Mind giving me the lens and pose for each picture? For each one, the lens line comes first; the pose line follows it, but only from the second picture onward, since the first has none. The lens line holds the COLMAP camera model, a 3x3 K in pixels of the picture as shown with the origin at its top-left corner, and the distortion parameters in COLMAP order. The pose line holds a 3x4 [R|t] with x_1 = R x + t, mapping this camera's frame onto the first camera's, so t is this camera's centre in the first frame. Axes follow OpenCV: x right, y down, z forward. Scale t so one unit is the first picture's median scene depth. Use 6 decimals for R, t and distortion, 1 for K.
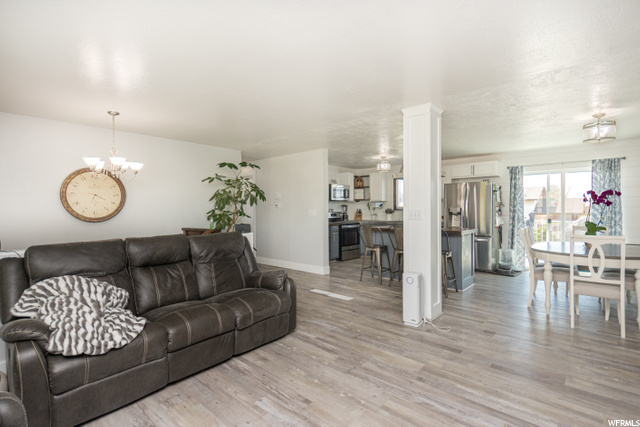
lens RADIAL K [[303.7, 0, 314.6], [0, 303.7, 211.4], [0, 0, 1]] dist [-0.002551, 0.000164]
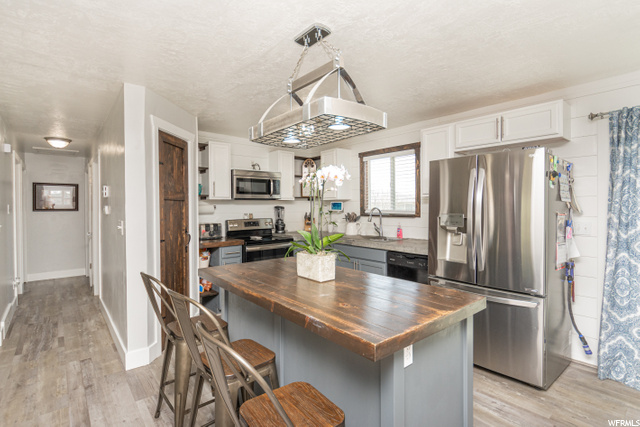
lens RADIAL K [[315.2, 0, 317.0], [0, 315.2, 207.8], [0, 0, 1]] dist [0.000808, -0.000304]
pose [[0.989522, 0.000107, -0.144385, 0.338658], [-0.000134, 1.000000, -0.000175, -0.023648], [0.144385, 0.000192, 0.989522, 0.534364]]
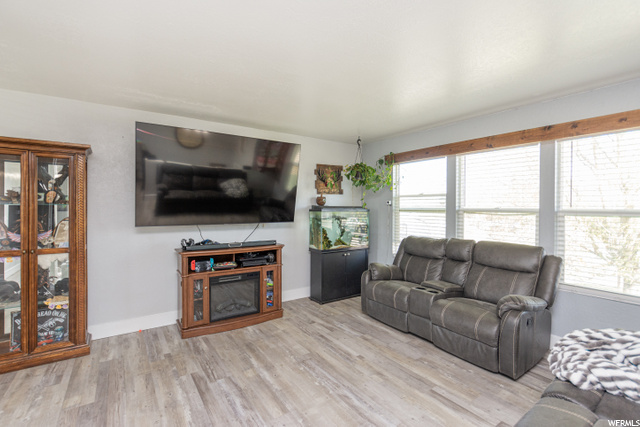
lens RADIAL K [[298.1, 0, 319.5], [0, 298.1, 202.3], [0, 0, 1]] dist [0.011394, -0.000116]
pose [[-0.970353, 0.008466, 0.241545, -0.043711], [0.006762, 0.999946, -0.007882, -0.023499], [-0.241599, -0.006015, -0.970358, 0.585792]]
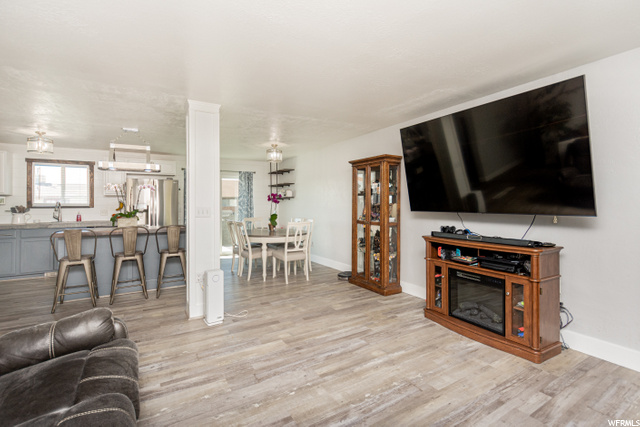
lens RADIAL K [[298.1, 0, 319.5], [0, 298.1, 202.3], [0, 0, 1]] dist [0.011394, -0.000116]
pose [[0.296481, 0.009559, 0.954991, -0.258692], [0.010153, 0.999862, -0.013160, -0.001962], [-0.954985, 0.013598, 0.296343, 0.193086]]
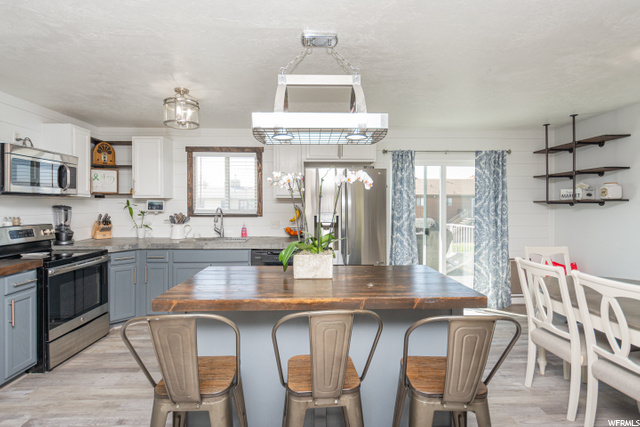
lens RADIAL K [[315.2, 0, 317.0], [0, 315.2, 207.8], [0, 0, 1]] dist [0.000808, -0.000304]
pose [[0.724781, -0.000025, 0.688980, 0.073199], [0.000039, 1.000000, -0.000005, -0.023731], [-0.688980, 0.000030, 0.724781, 0.610156]]
